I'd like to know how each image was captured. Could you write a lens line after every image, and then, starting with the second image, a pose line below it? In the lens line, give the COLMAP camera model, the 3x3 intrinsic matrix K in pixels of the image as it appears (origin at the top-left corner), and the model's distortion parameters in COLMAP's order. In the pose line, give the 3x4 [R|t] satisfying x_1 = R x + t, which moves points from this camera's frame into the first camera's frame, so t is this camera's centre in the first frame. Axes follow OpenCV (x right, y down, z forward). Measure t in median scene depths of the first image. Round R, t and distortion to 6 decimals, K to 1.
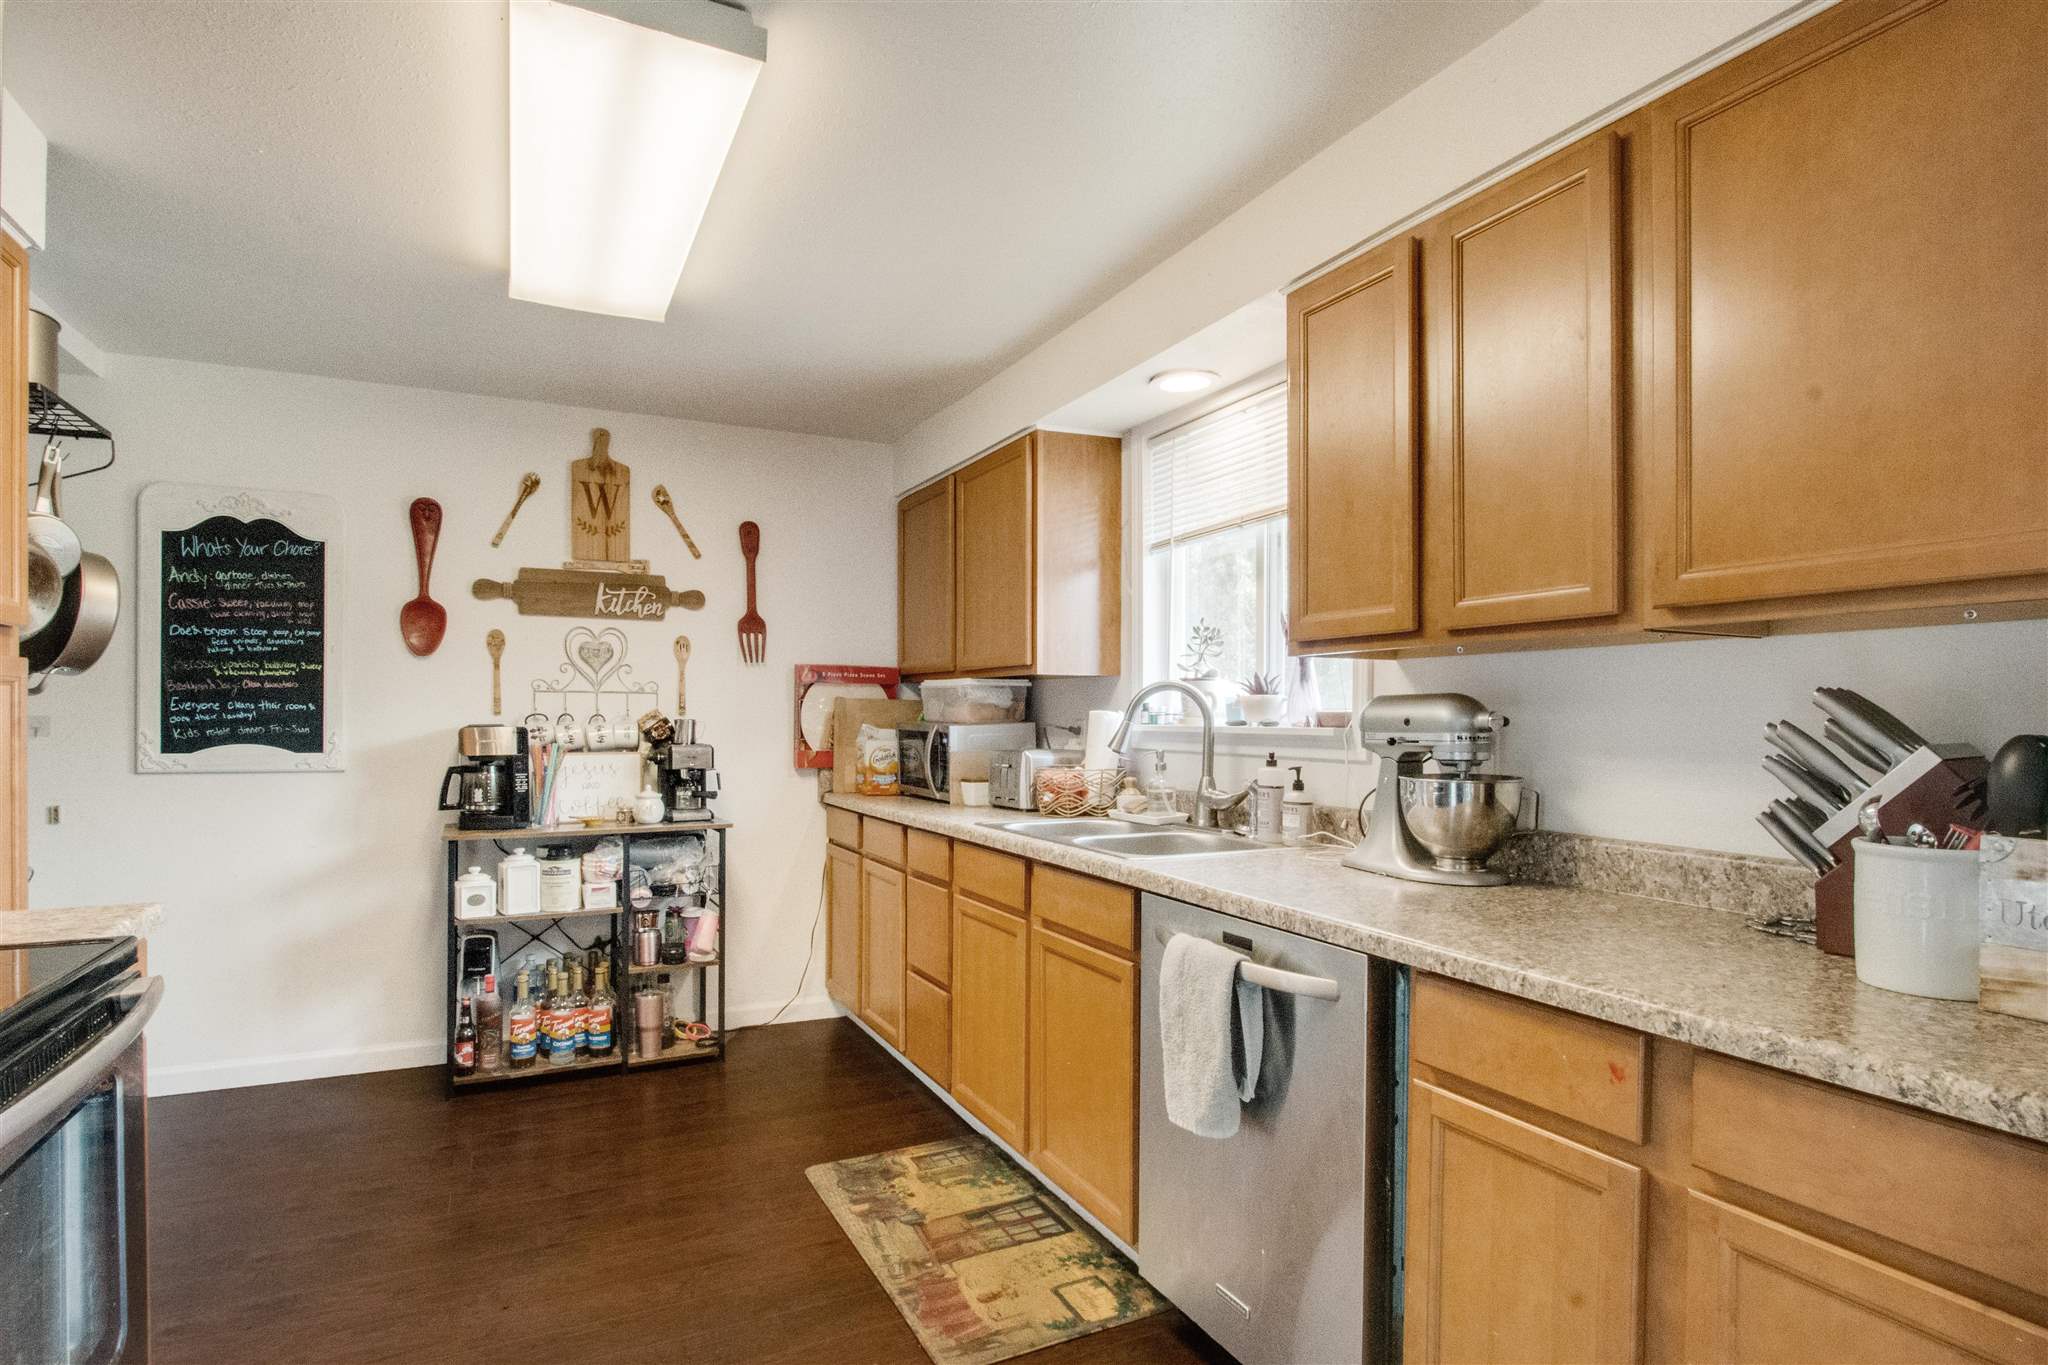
lens RADIAL K [[1029.2, 0, 991.7], [0, 1029.2, 721.7], [0, 0, 1]] dist [-0.020037, 0.000617]
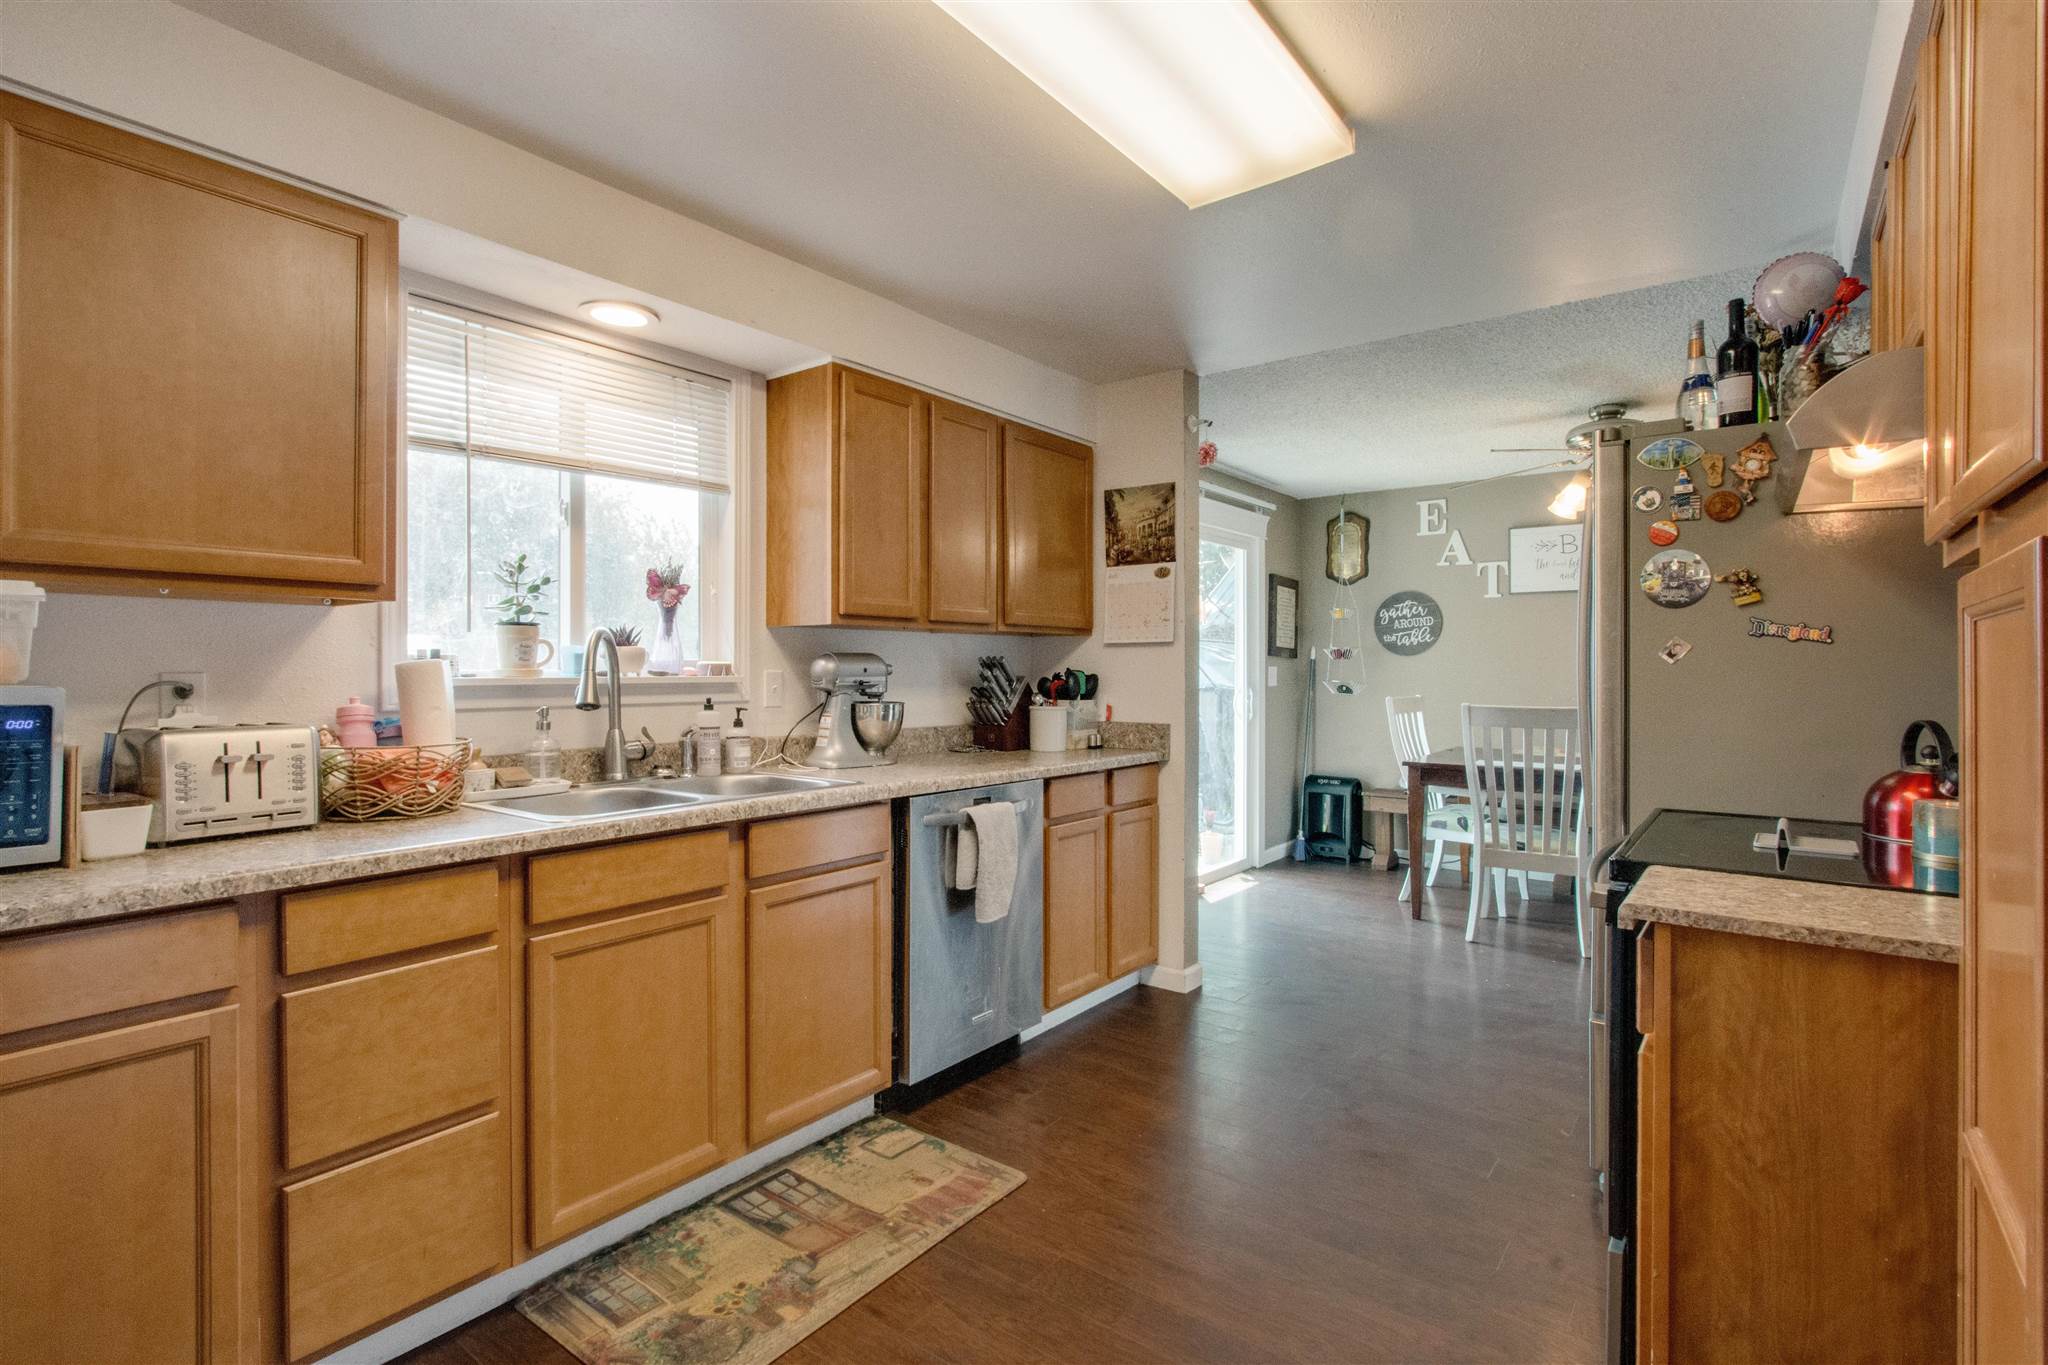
lens RADIAL K [[958.1, 0, 1026.5], [0, 958.1, 672.4], [0, 0, 1]] dist [-0.002358, 0.000170]
pose [[-0.458257, -0.006753, 0.888794, -0.614057], [0.002897, 0.999954, 0.009091, -0.005732], [-0.888815, 0.006741, -0.458216, 0.853919]]
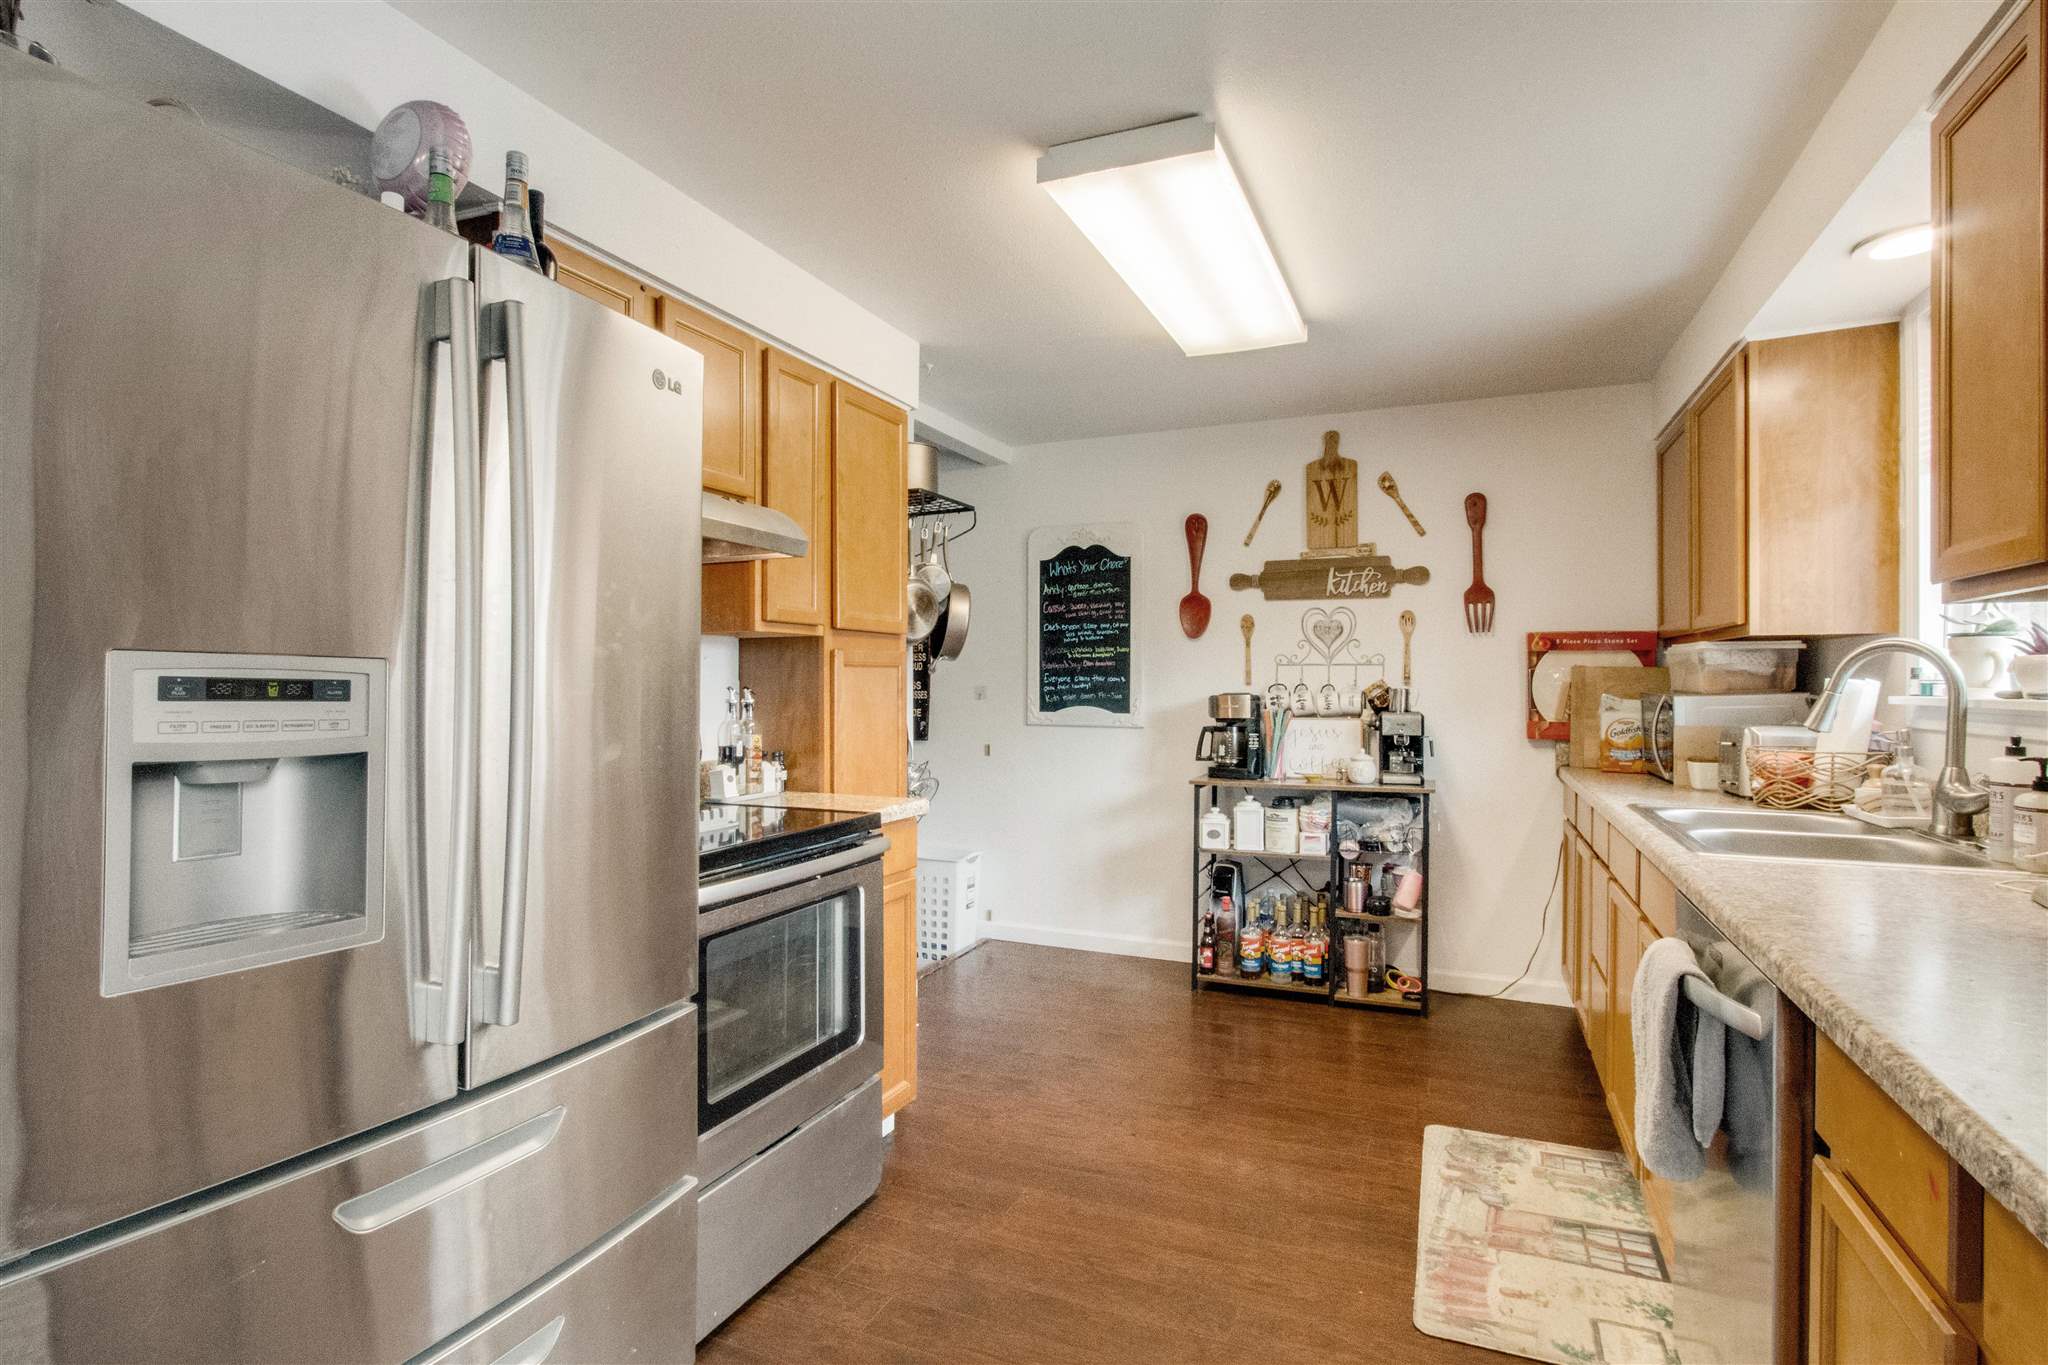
lens RADIAL K [[1008.0, 0, 1024.0], [0, 1008.0, 682.5], [0, 0, 1]] dist [0.001231, 0.000699]
pose [[0.658958, -0.003534, -0.752171, 0.252106], [-0.002629, 0.999972, -0.007002, -0.000676], [0.752175, 0.006591, 0.658931, 0.018255]]
